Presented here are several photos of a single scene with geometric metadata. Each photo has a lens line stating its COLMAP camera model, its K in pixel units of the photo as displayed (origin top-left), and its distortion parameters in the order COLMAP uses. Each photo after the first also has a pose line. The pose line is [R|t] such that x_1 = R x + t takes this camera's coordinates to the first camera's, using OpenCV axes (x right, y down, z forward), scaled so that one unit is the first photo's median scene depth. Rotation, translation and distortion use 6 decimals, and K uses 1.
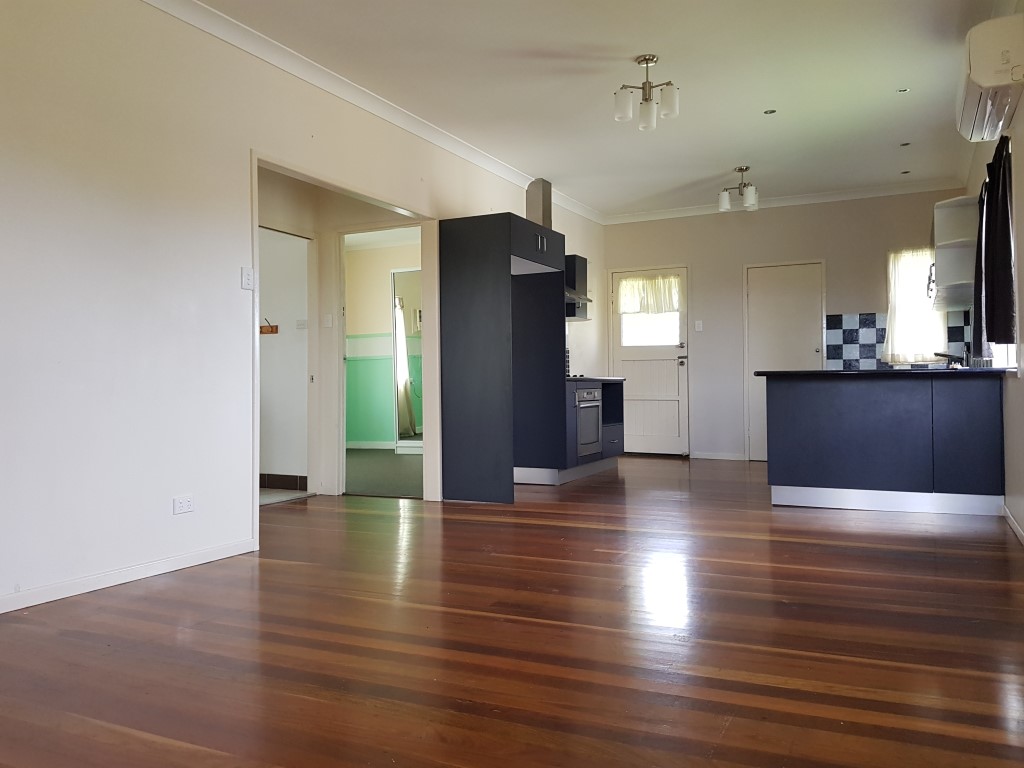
lens RADIAL K [[808.5, 0, 512.0], [0, 808.5, 384.0], [0, 0, 1]] dist [0.054774, -0.083734]
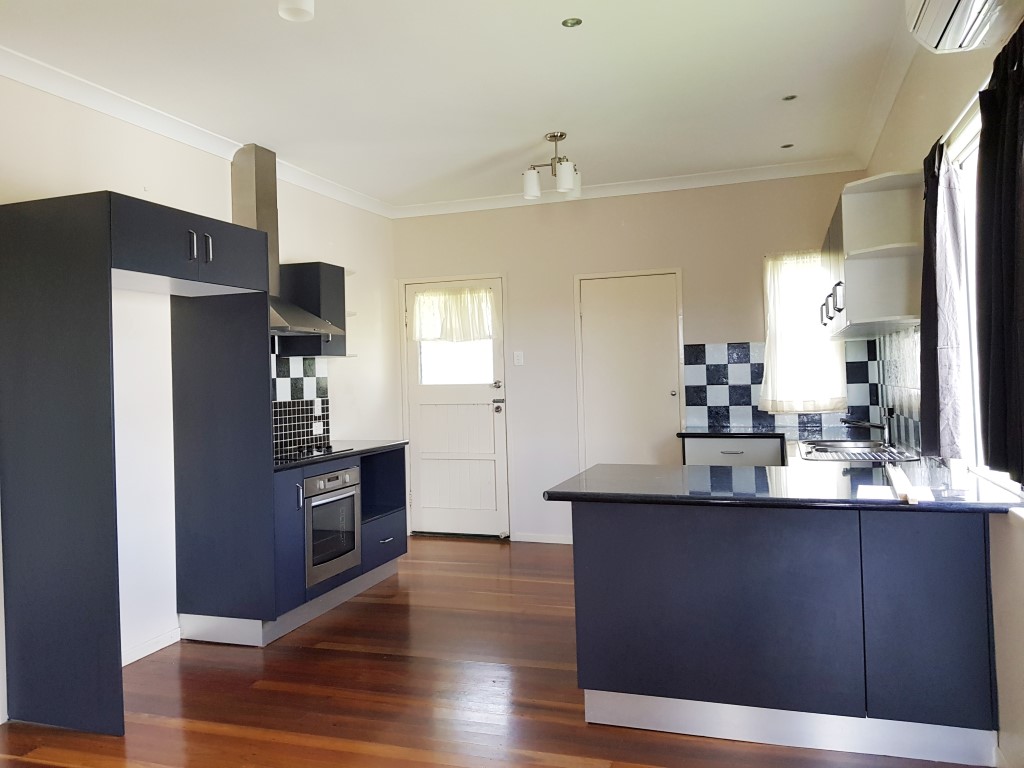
lens RADIAL K [[781.0, 0, 511.7], [0, 781.0, 367.1], [0, 0, 1]] dist [0.137134, -0.162316]
pose [[0.991032, -0.020170, 0.132091, 0.143771], [0.021096, 0.999762, -0.005619, -0.065674], [-0.131946, 0.008355, 0.991222, 0.332084]]
